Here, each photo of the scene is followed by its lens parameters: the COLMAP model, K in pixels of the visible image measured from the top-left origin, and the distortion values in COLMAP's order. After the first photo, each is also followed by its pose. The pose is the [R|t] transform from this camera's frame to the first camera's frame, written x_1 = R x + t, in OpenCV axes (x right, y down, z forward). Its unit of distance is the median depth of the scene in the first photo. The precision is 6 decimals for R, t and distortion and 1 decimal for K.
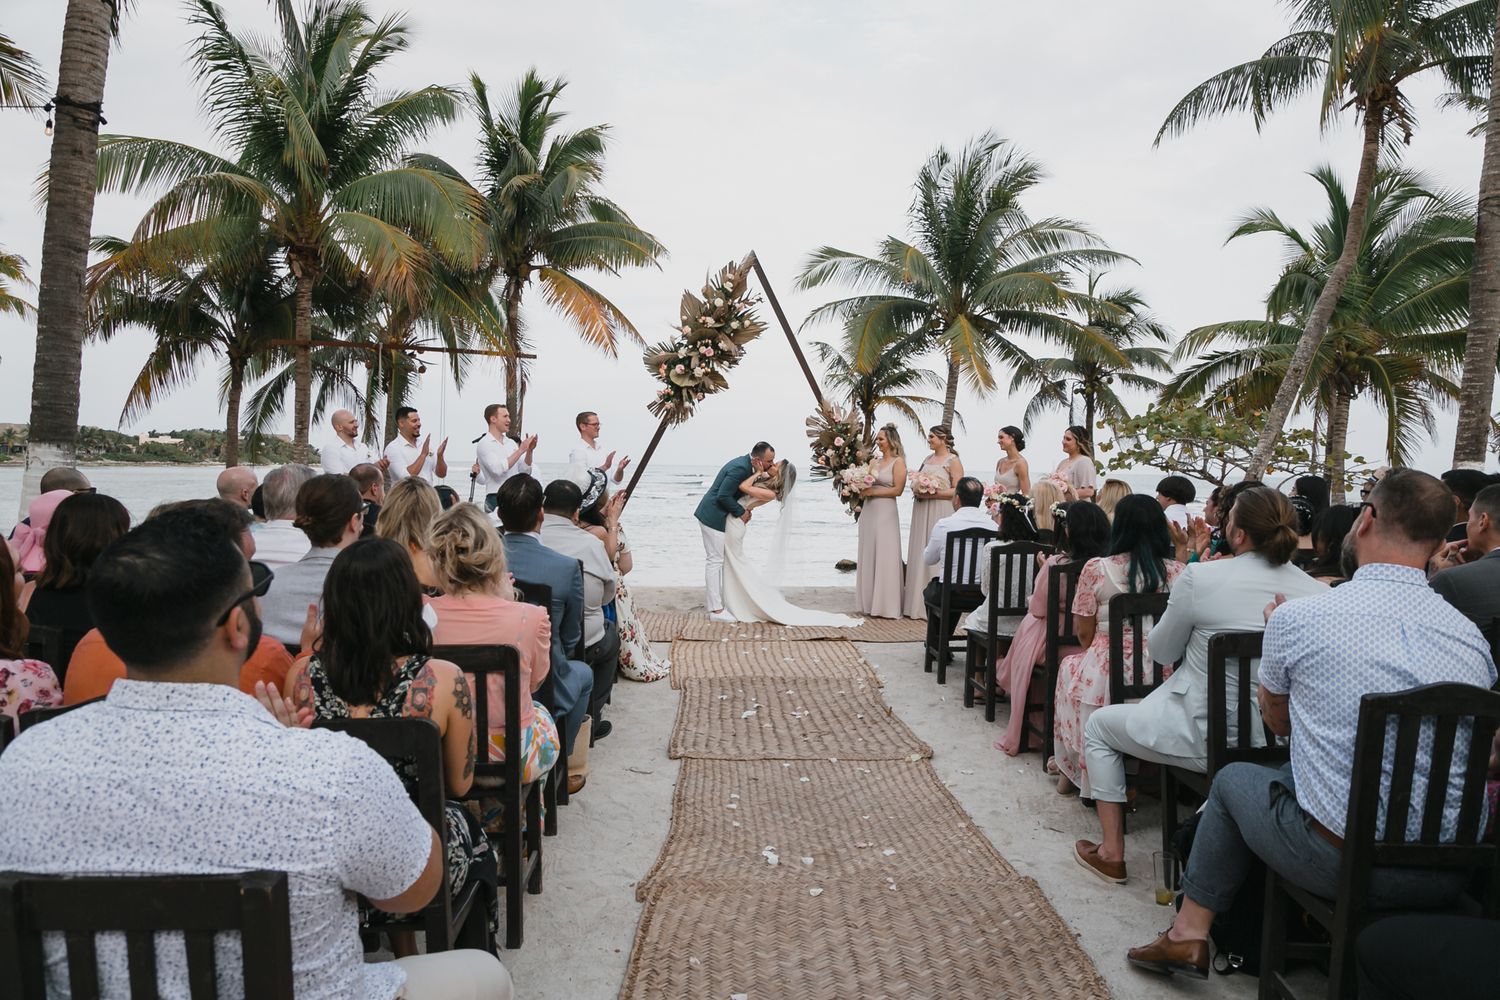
lens RADIAL K [[1021.6, 0, 749.5], [0, 1021.6, 493.4], [0, 0, 1]] dist [0.004927, -0.004507]
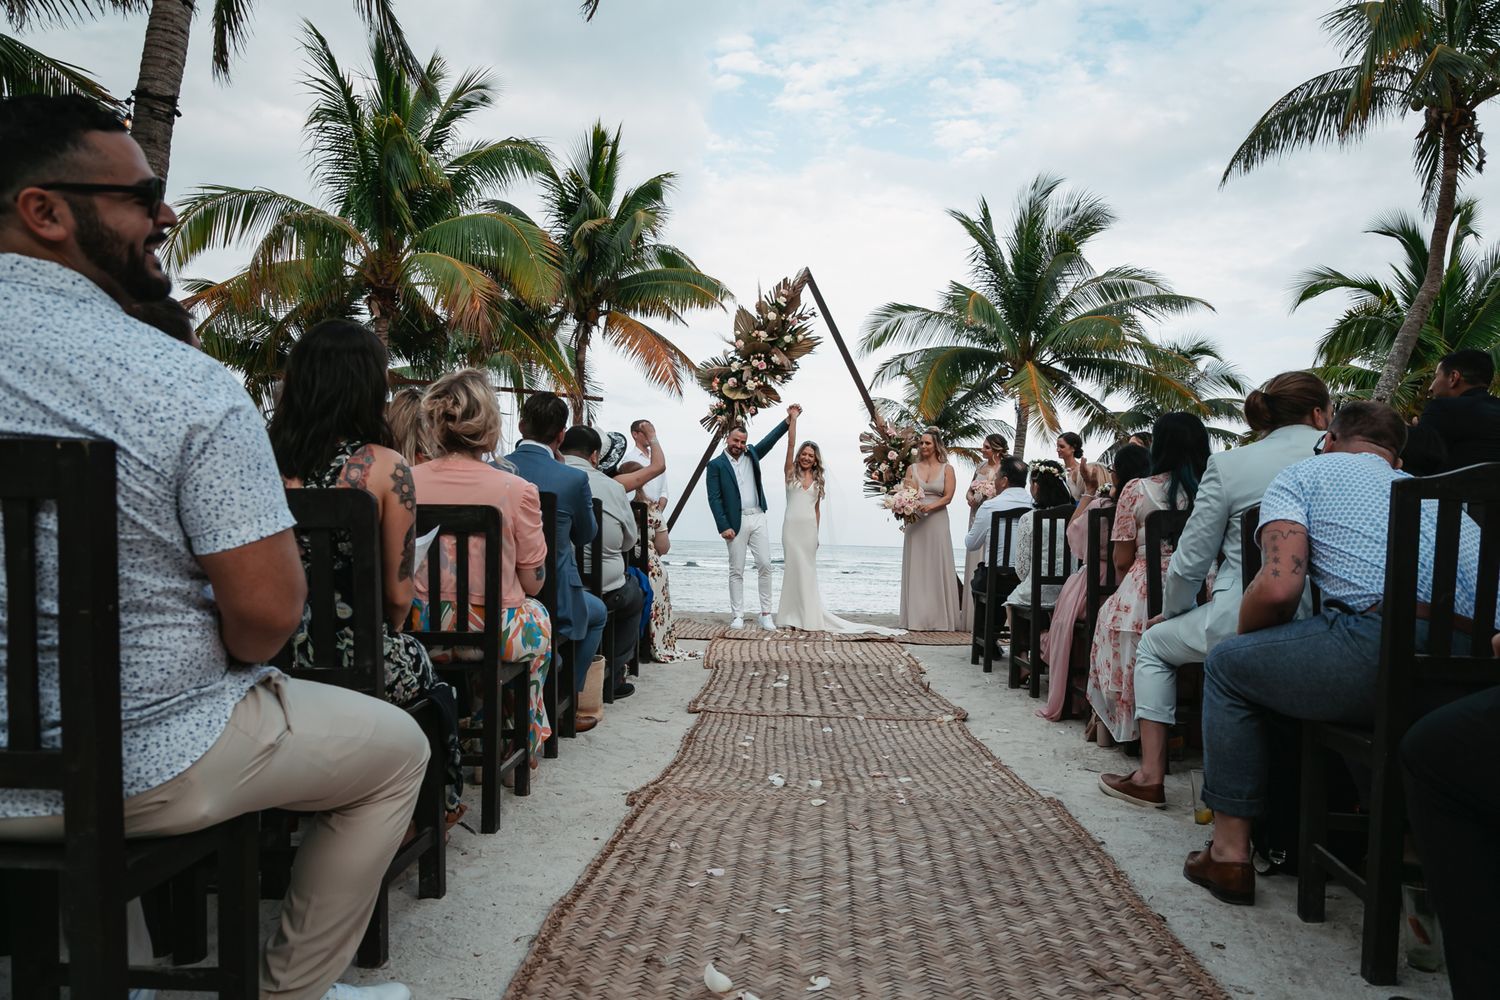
lens RADIAL K [[1018.5, 0, 749.5], [0, 1018.5, 495.0], [0, 0, 1]] dist [-0.002470, 0.003344]
pose [[0.997181, 0.008582, -0.074535, 0.023579], [-0.014128, 0.997143, -0.074207, 0.061576], [0.073685, 0.075051, 0.994454, 0.018765]]
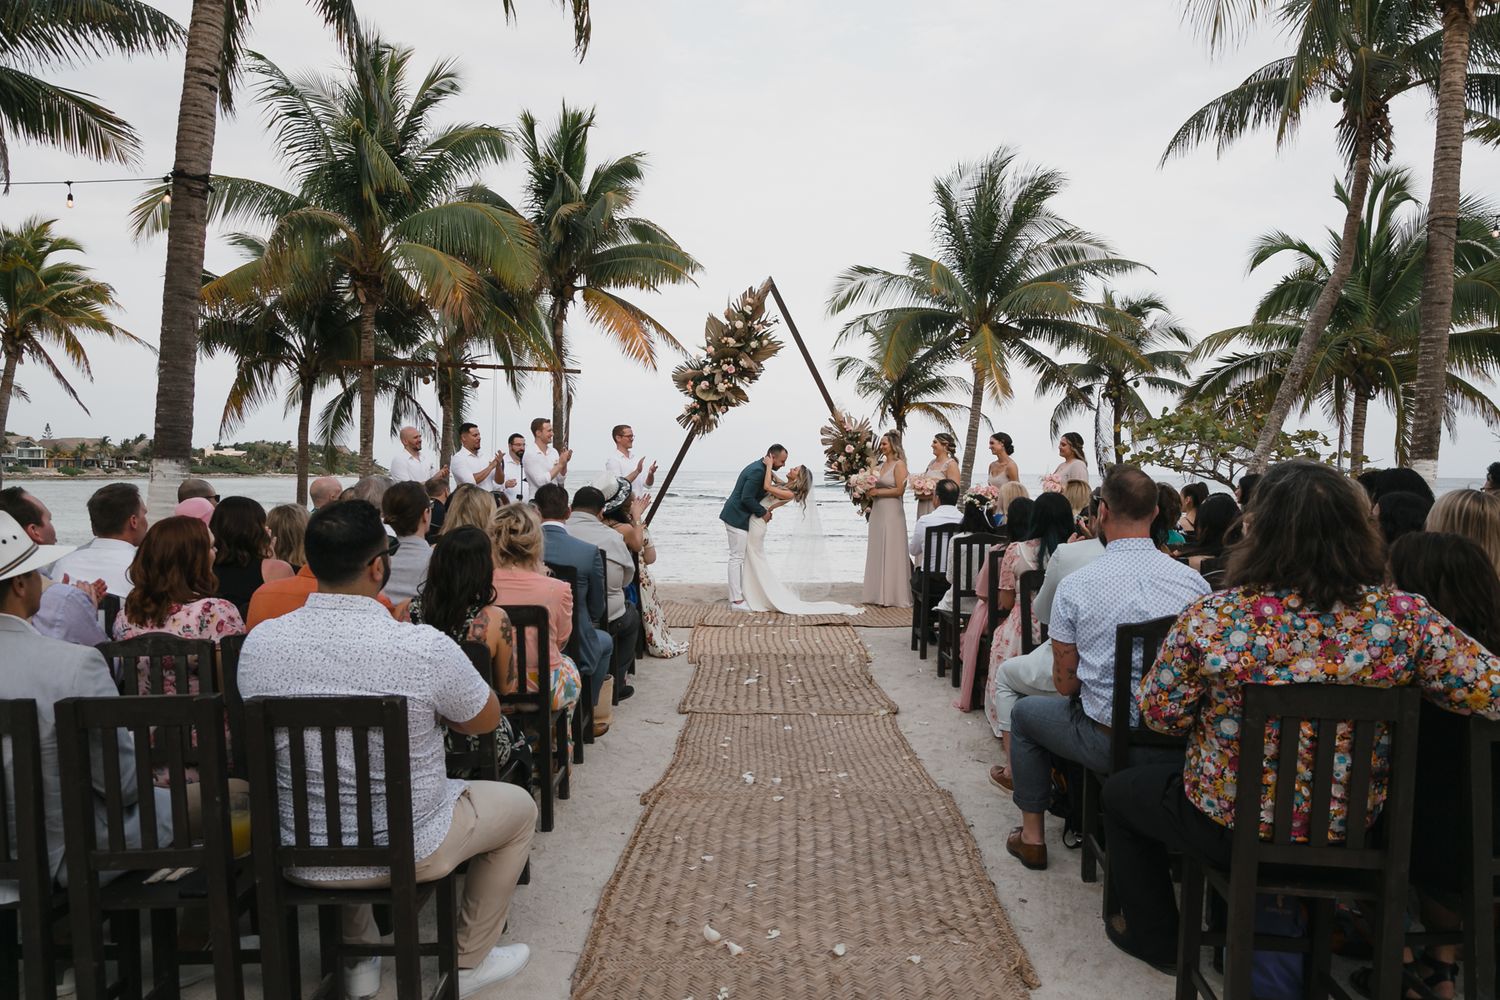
lens RADIAL K [[1021.6, 0, 749.5], [0, 1021.6, 493.4], [0, 0, 1]] dist [0.004927, -0.004507]
pose [[0.998773, -0.010030, -0.048492, 0.032616], [0.009744, 0.999934, -0.006123, 0.003161], [0.048550, 0.005643, 0.998805, -0.102692]]
